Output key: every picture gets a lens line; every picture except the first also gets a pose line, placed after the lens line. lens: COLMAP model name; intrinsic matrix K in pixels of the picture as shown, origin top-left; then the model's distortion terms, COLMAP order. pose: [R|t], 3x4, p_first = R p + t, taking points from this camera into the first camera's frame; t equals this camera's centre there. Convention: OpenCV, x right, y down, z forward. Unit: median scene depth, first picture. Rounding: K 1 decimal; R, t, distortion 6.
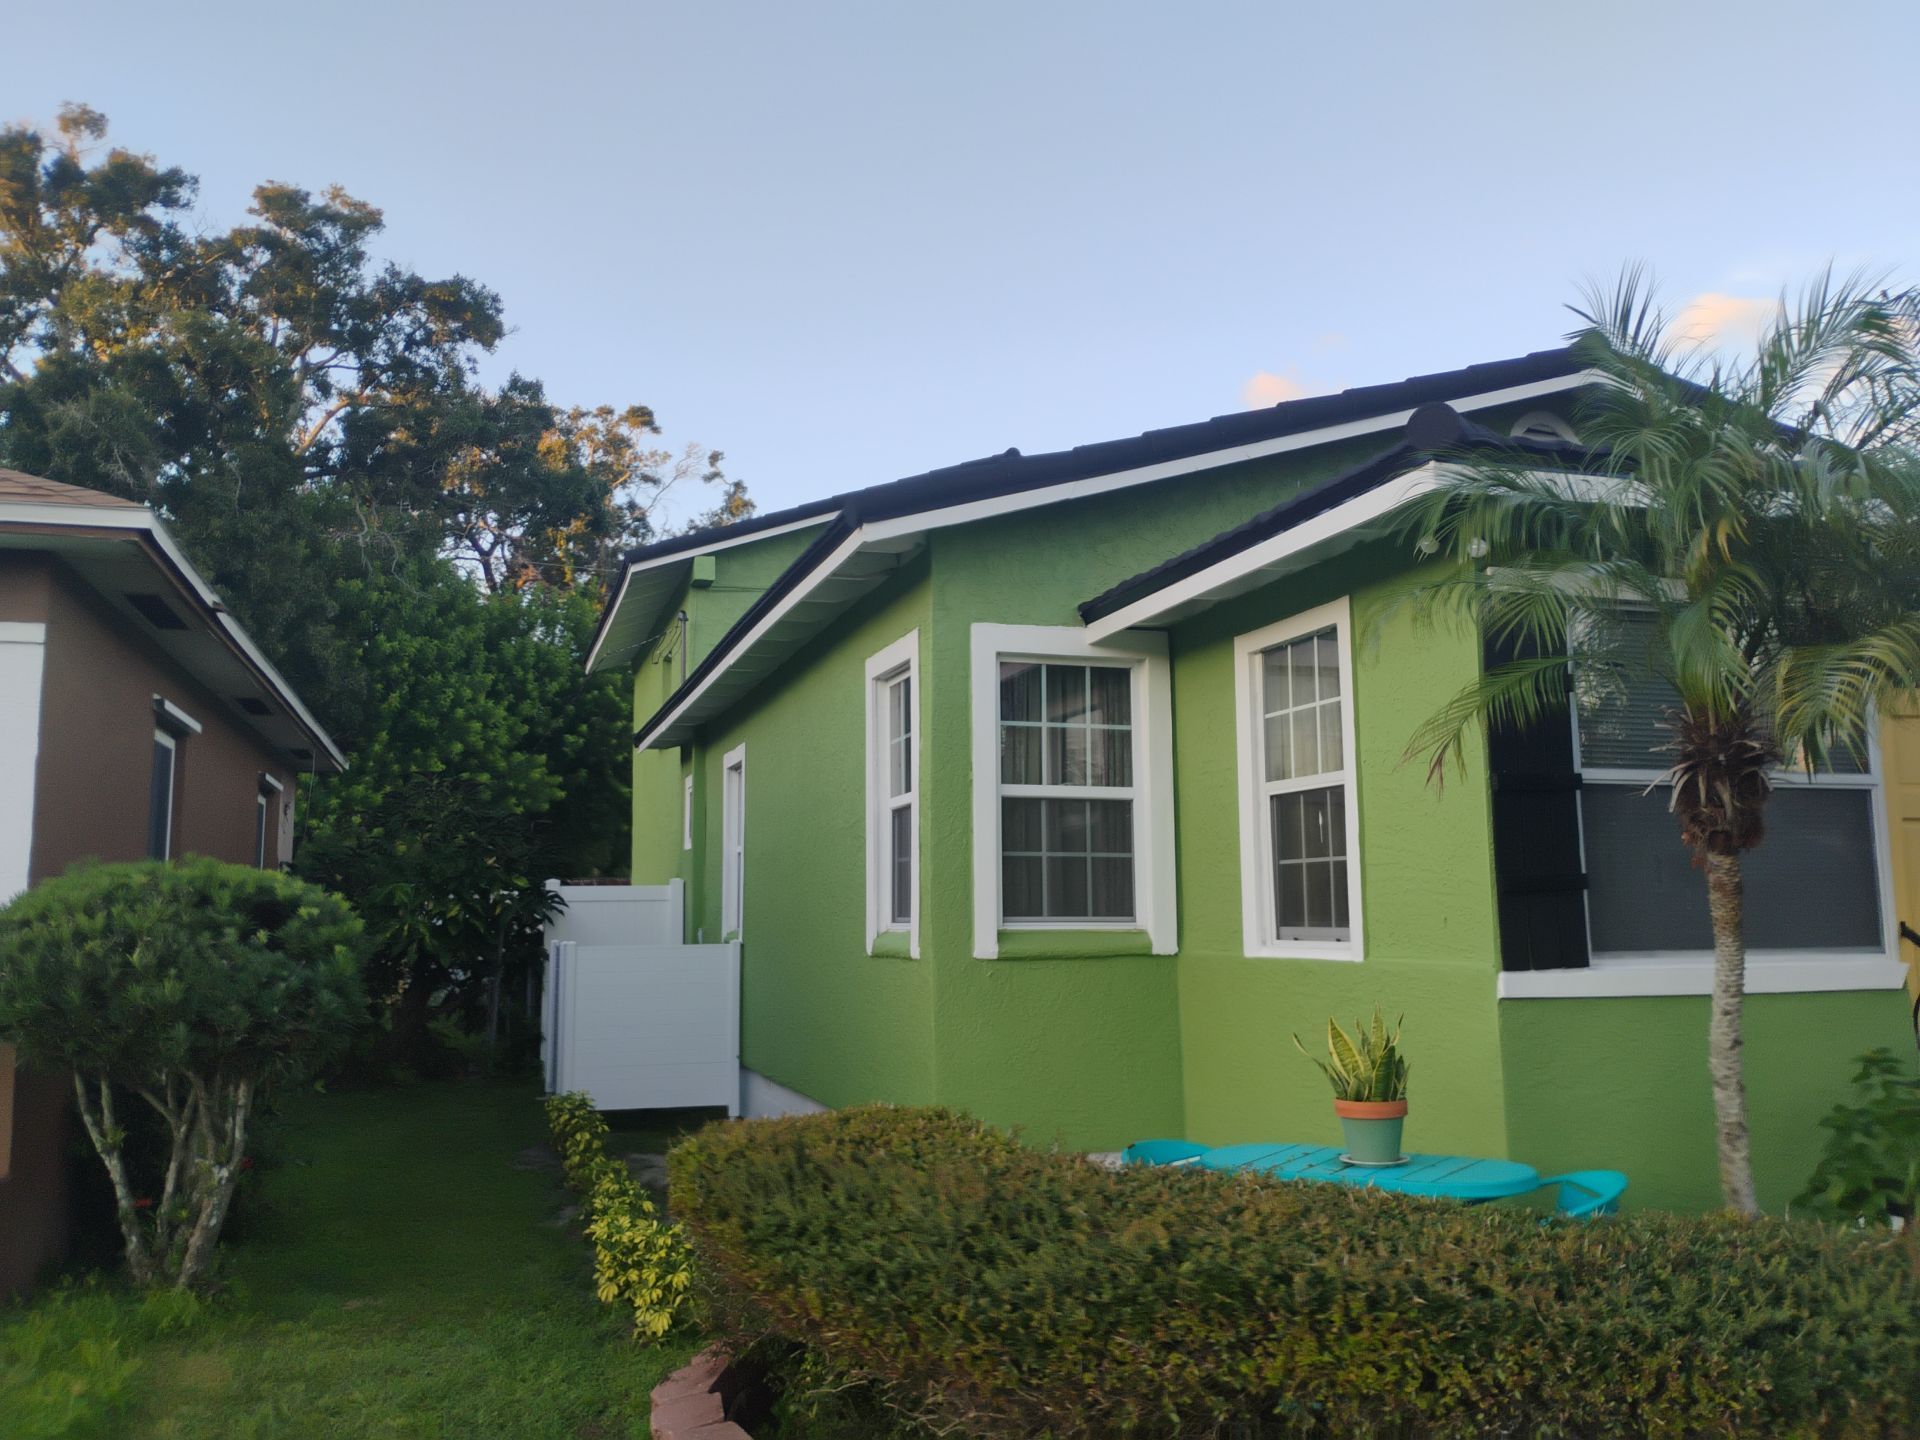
lens RADIAL K [[1586.1, 0, 972.2], [0, 1586.1, 725.4], [0, 0, 1]] dist [0.070872, 0.004667]
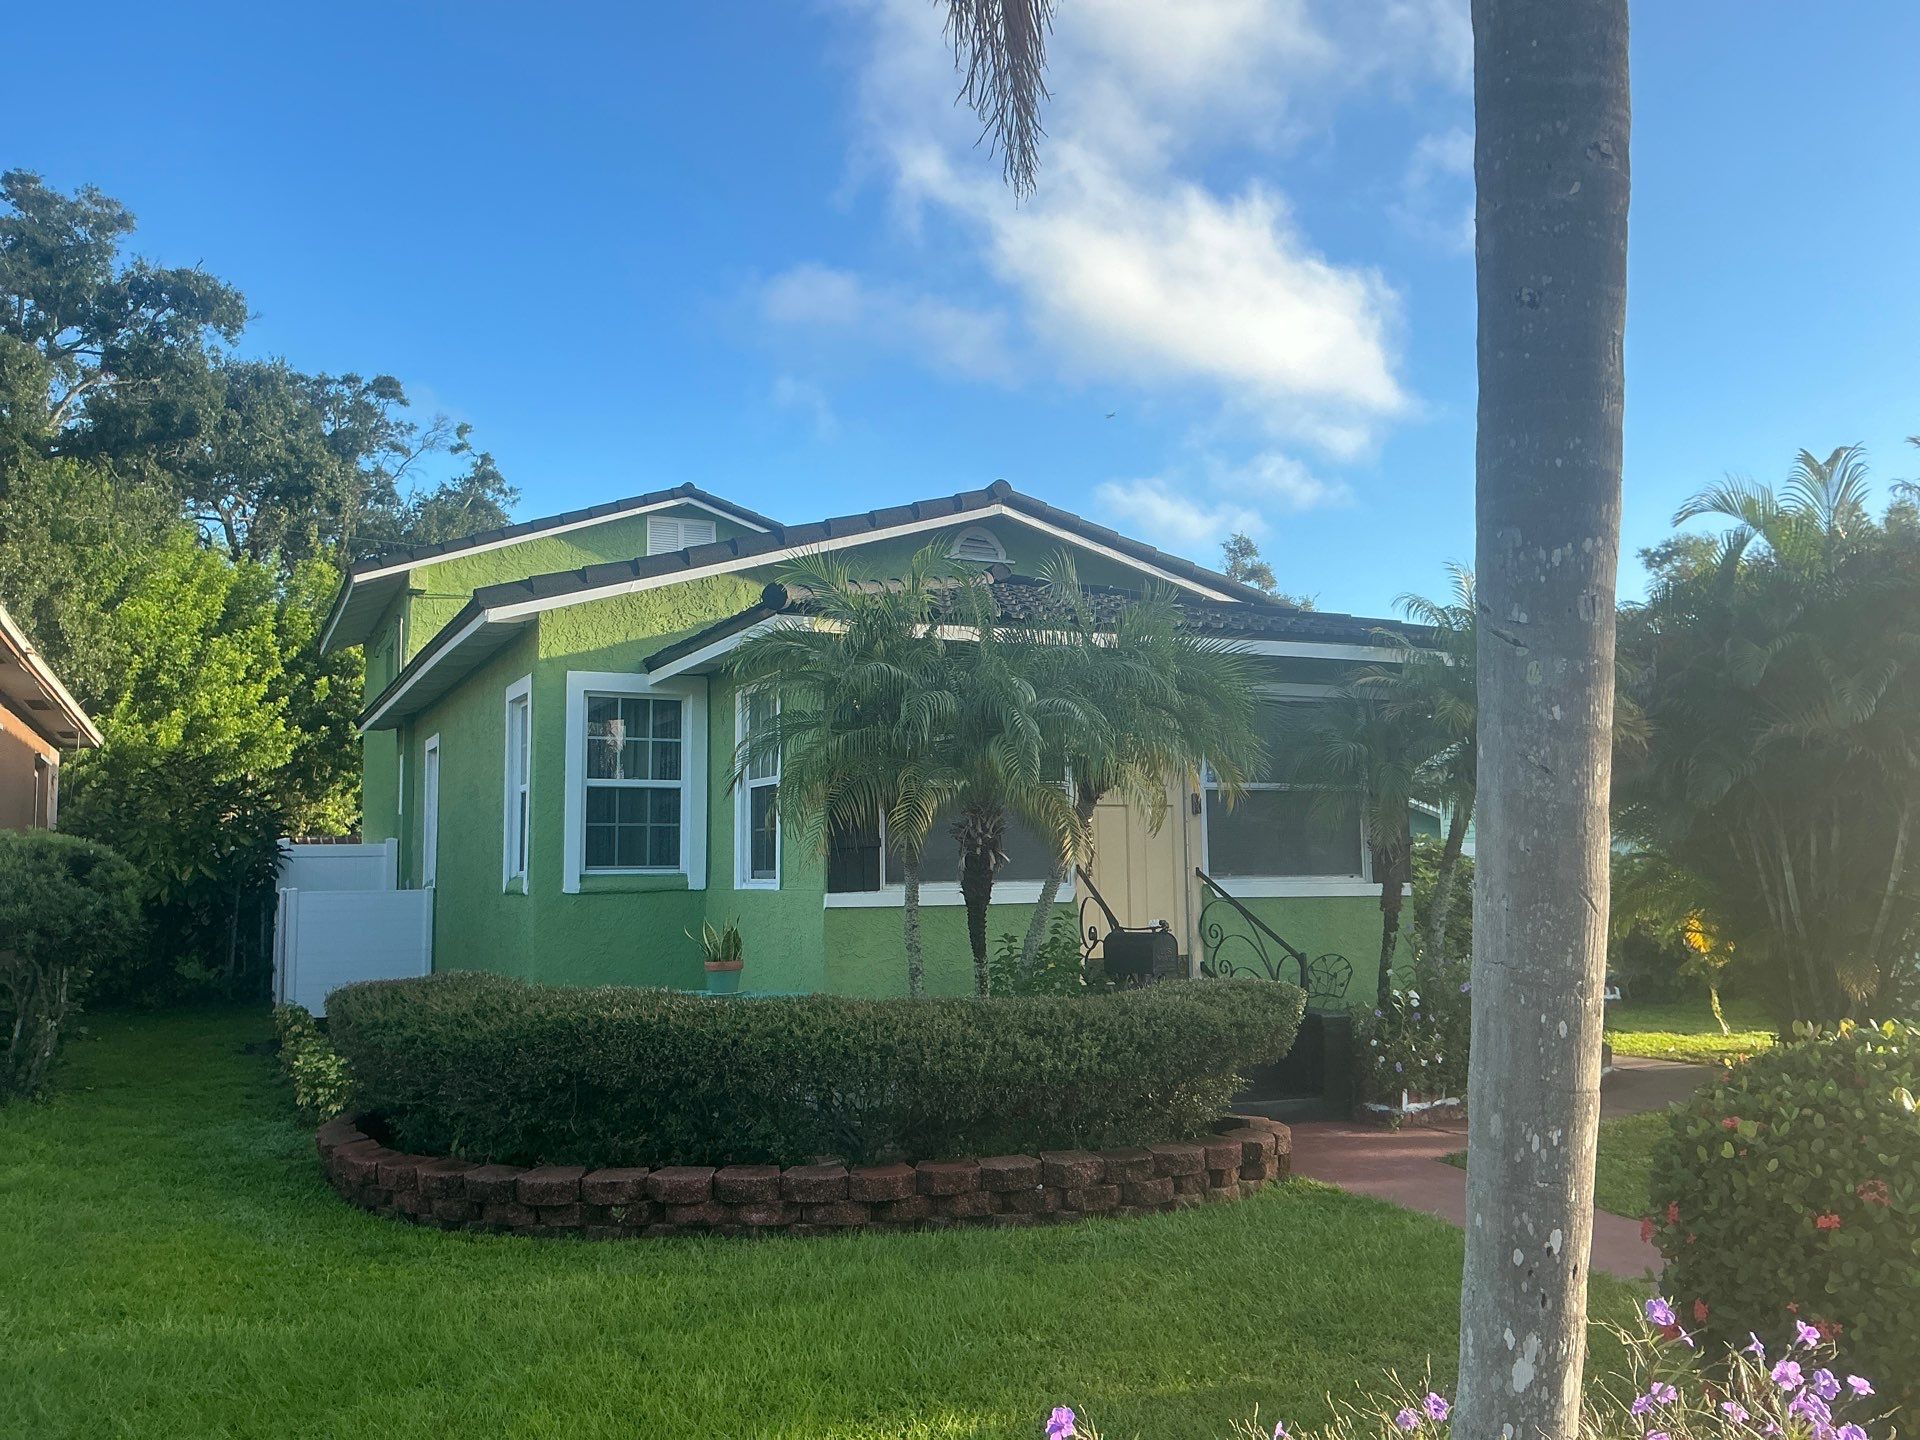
lens RADIAL K [[1579.2, 0, 960.0], [0, 1579.2, 720.0], [0, 0, 1]] dist [0.077958, -0.115280]
pose [[0.990961, 0.010866, 0.133709, 0.162464], [-0.014120, 0.999626, 0.023406, -0.056775], [-0.133405, -0.025083, 0.990744, -0.520954]]
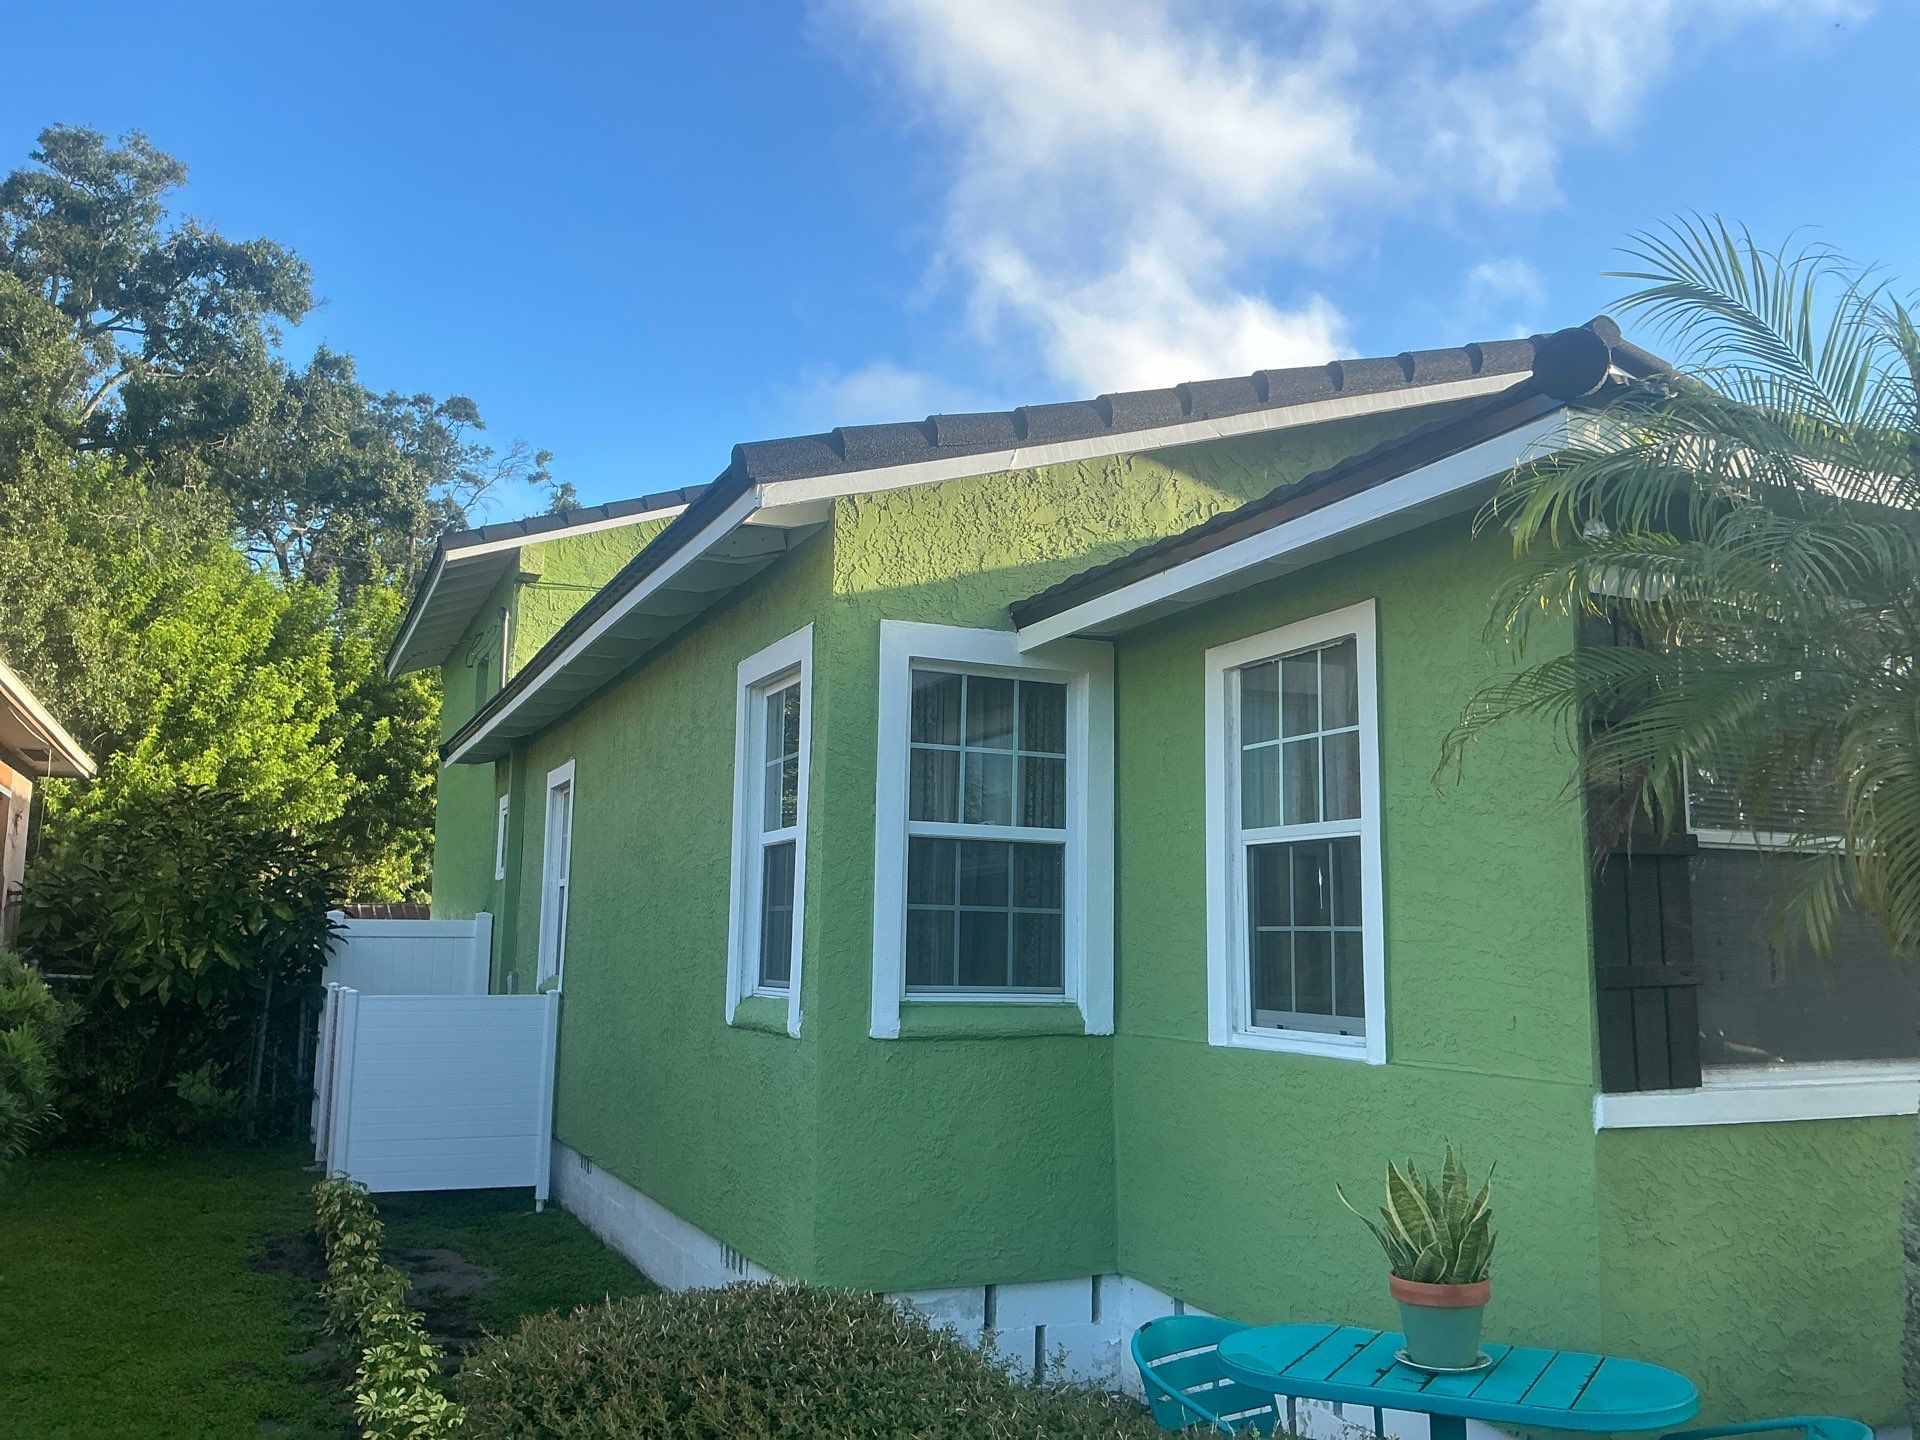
lens RADIAL K [[1607.0, 0, 960.0], [0, 1607.0, 720.0], [0, 0, 1]] dist [0.101661, -0.139000]
pose [[0.994222, 0.038439, 0.100221, -0.038771], [-0.036284, 0.999071, -0.023237, 0.003965], [-0.101021, 0.019466, 0.994694, 0.175311]]
